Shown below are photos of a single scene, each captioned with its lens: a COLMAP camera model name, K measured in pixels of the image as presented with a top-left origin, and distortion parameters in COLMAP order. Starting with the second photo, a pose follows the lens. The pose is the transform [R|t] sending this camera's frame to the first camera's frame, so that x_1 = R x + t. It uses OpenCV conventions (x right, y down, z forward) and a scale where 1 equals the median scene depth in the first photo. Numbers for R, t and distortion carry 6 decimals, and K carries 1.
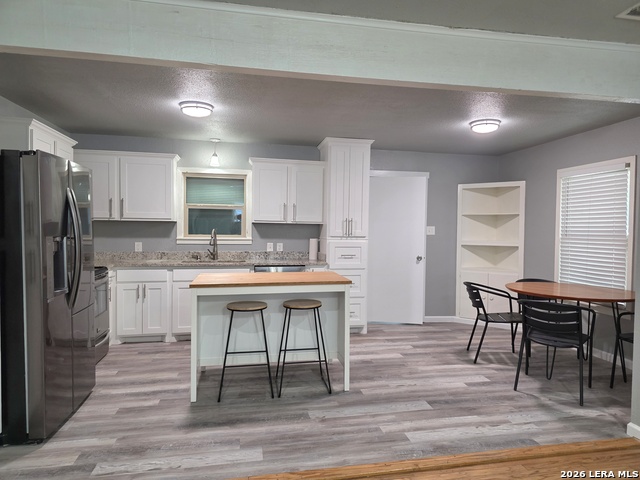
lens RADIAL K [[424.3, 0, 322.0], [0, 424.3, 241.9], [0, 0, 1]] dist [0.015626, -0.006270]
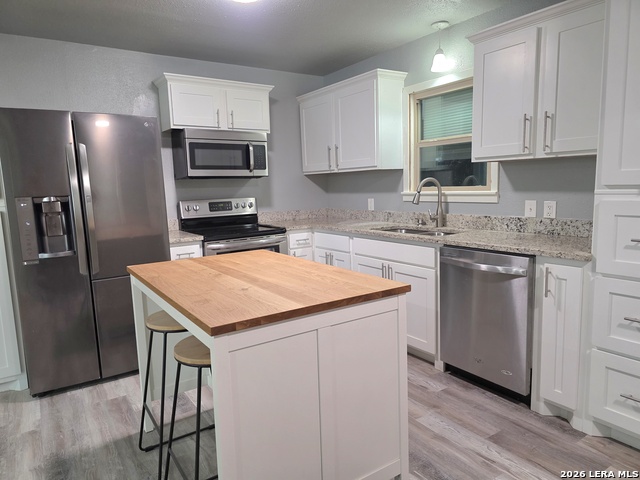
lens RADIAL K [[424.3, 0, 318.9], [0, 424.3, 240.5], [0, 0, 1]] dist [0.015626, -0.006270]
pose [[0.388914, 0.095716, -0.916288, 0.255525], [0.010587, 0.994058, 0.108334, -0.008061], [0.921213, -0.051833, 0.385589, 0.600479]]
